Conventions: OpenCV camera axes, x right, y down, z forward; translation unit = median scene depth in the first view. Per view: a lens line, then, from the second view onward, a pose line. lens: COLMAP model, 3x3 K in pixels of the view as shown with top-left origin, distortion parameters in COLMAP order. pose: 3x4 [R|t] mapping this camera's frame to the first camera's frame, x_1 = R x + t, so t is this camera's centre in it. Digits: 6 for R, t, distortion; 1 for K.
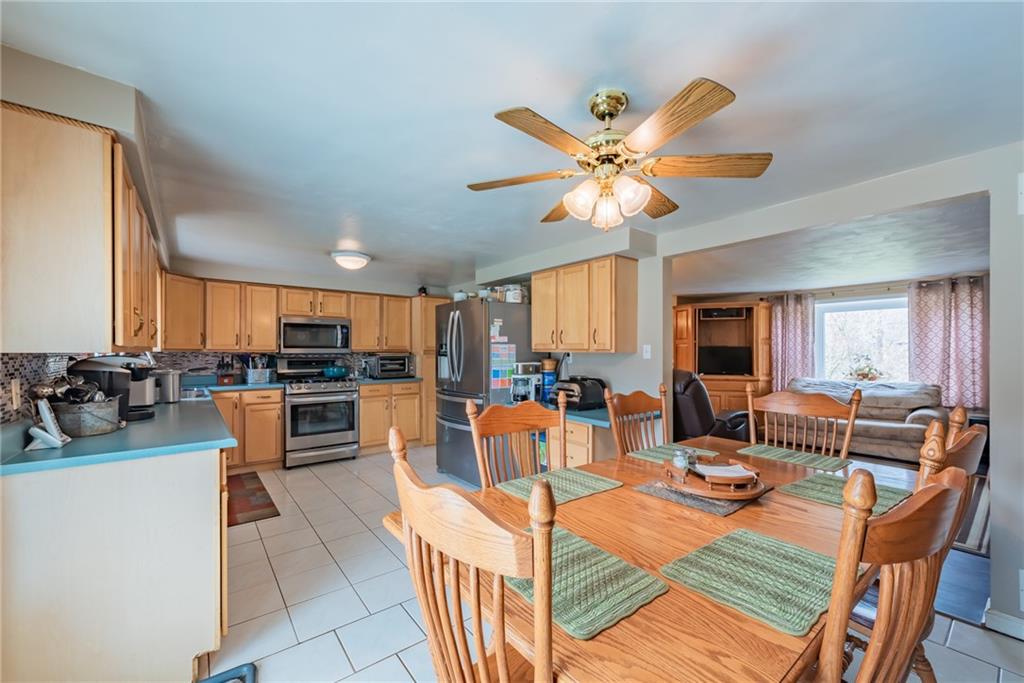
lens RADIAL K [[403.2, 0, 511.5], [0, 403.2, 353.3], [0, 0, 1]] dist [0.011482, -0.003326]
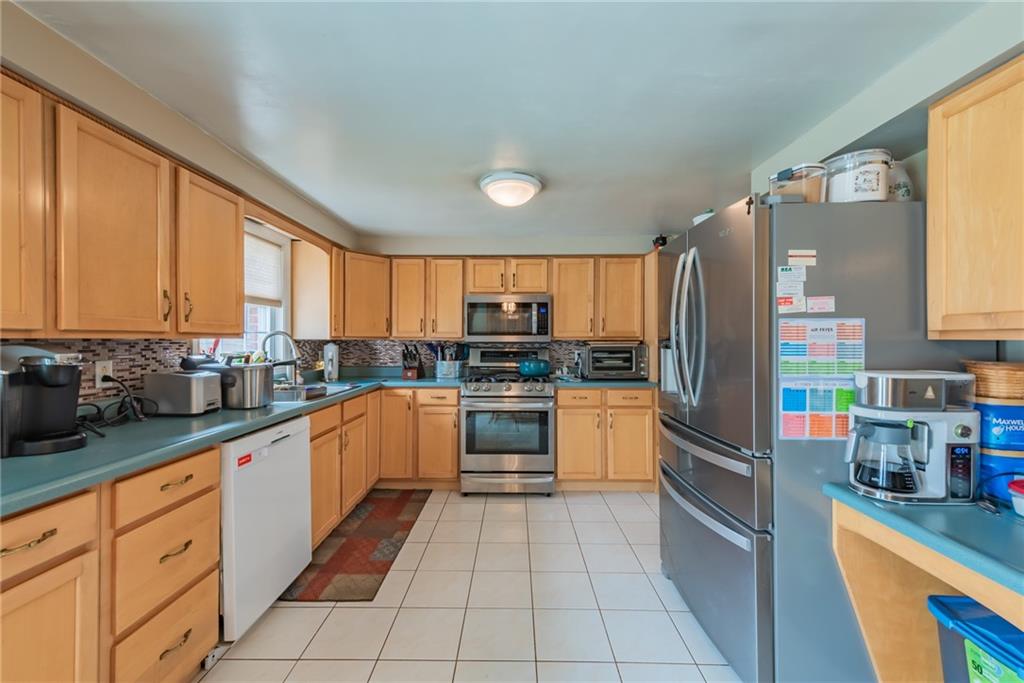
lens RADIAL K [[403.2, 0, 517.1], [0, 403.2, 340.5], [0, 0, 1]] dist [0.011482, -0.003326]
pose [[0.782161, 0.001021, -0.623075, -0.005590], [-0.004094, 0.999985, -0.003501, -0.000242], [0.623063, 0.005289, 0.782154, 0.492834]]
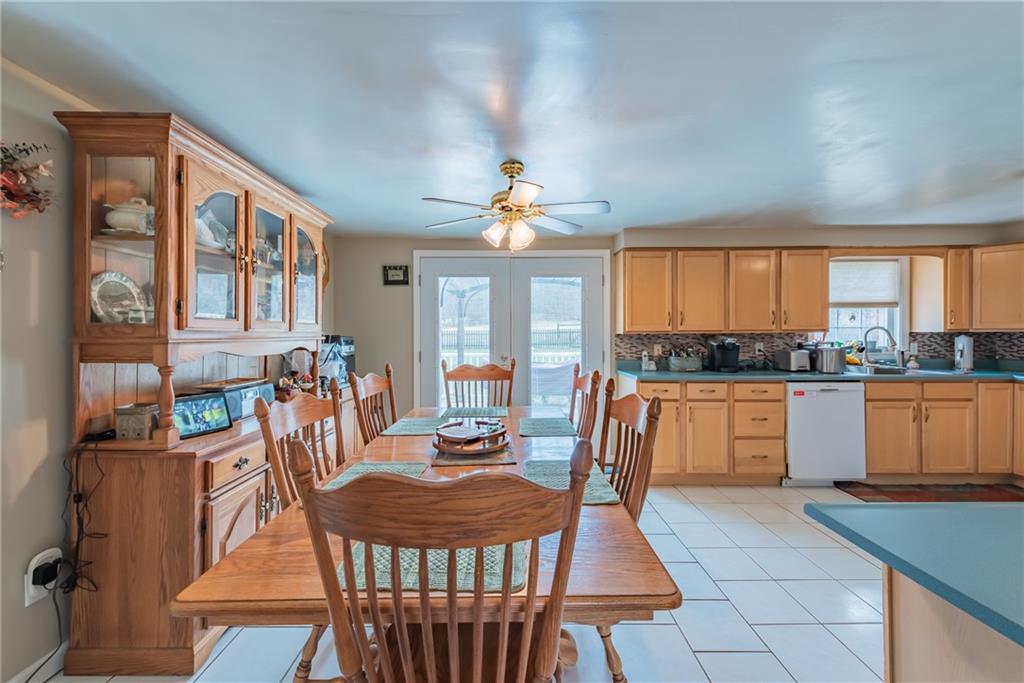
lens RADIAL K [[403.2, 0, 501.9], [0, 403.2, 337.3], [0, 0, 1]] dist [0.011482, -0.003326]
pose [[-0.637560, 0.005183, -0.770383, 0.503980], [0.002502, 0.999986, 0.004657, 0.001890], [0.770397, 0.001042, -0.637564, 0.690052]]
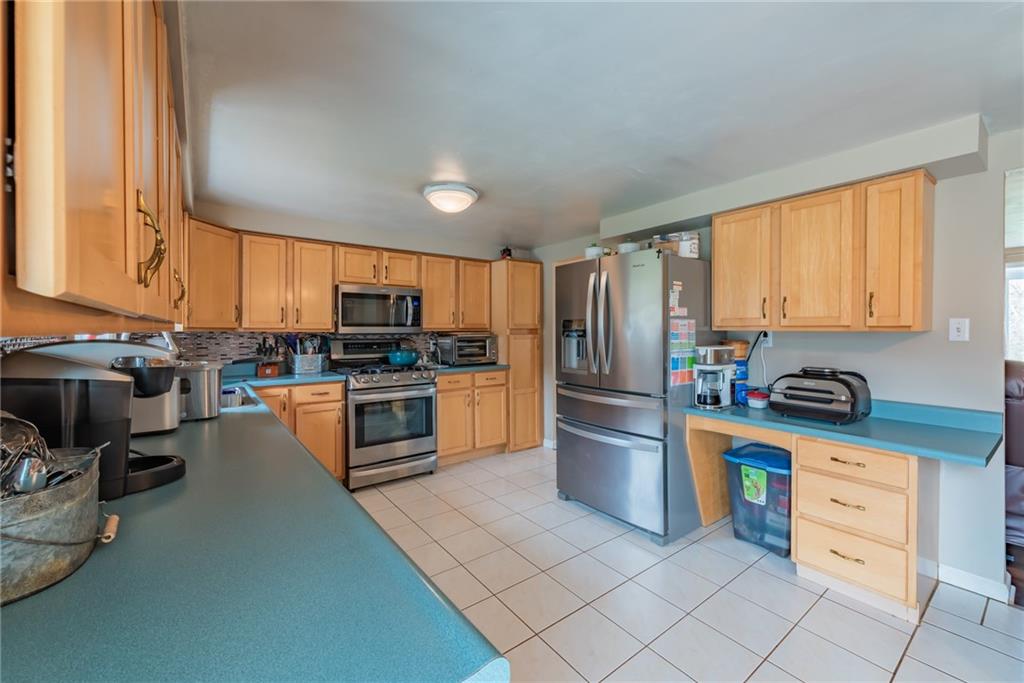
lens RADIAL K [[403.2, 0, 506.2], [0, 403.2, 333.1], [0, 0, 1]] dist [0.011482, -0.003326]
pose [[0.999716, -0.002269, -0.023717, -0.267006], [0.002305, 0.999996, 0.001504, -0.000915], [0.023714, -0.001558, 0.999718, 0.290874]]
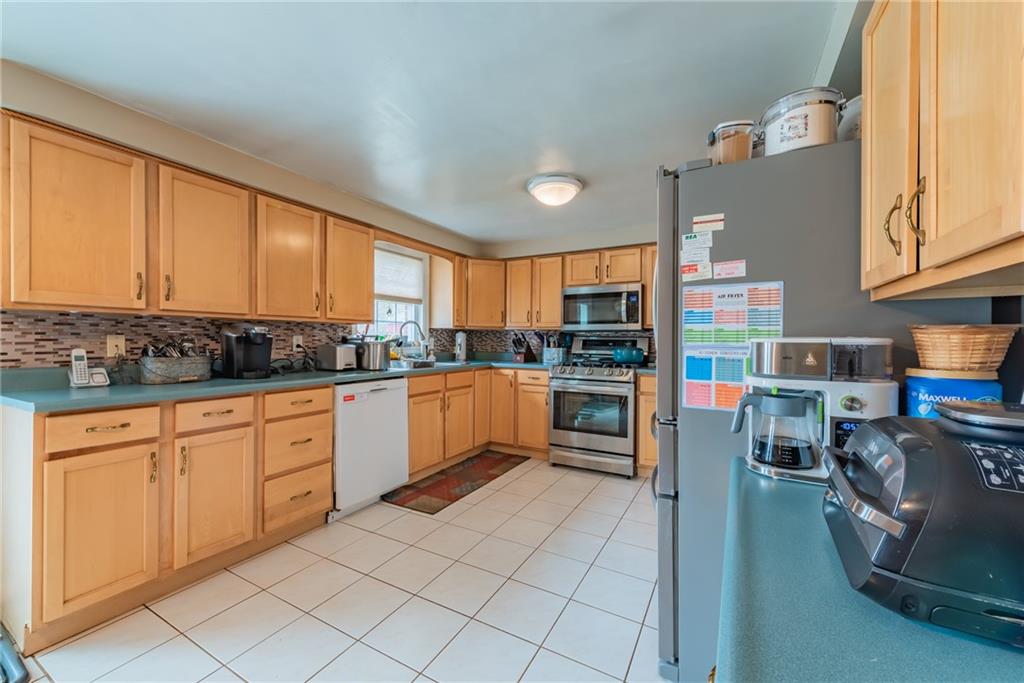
lens RADIAL K [[403.2, 0, 521.7], [0, 403.2, 342.8], [0, 0, 1]] dist [0.011482, -0.003326]
pose [[0.397563, 0.009527, -0.917526, 0.204819], [-0.009682, 0.999934, 0.006187, 0.024481], [0.917524, 0.006424, 0.397629, 0.629806]]
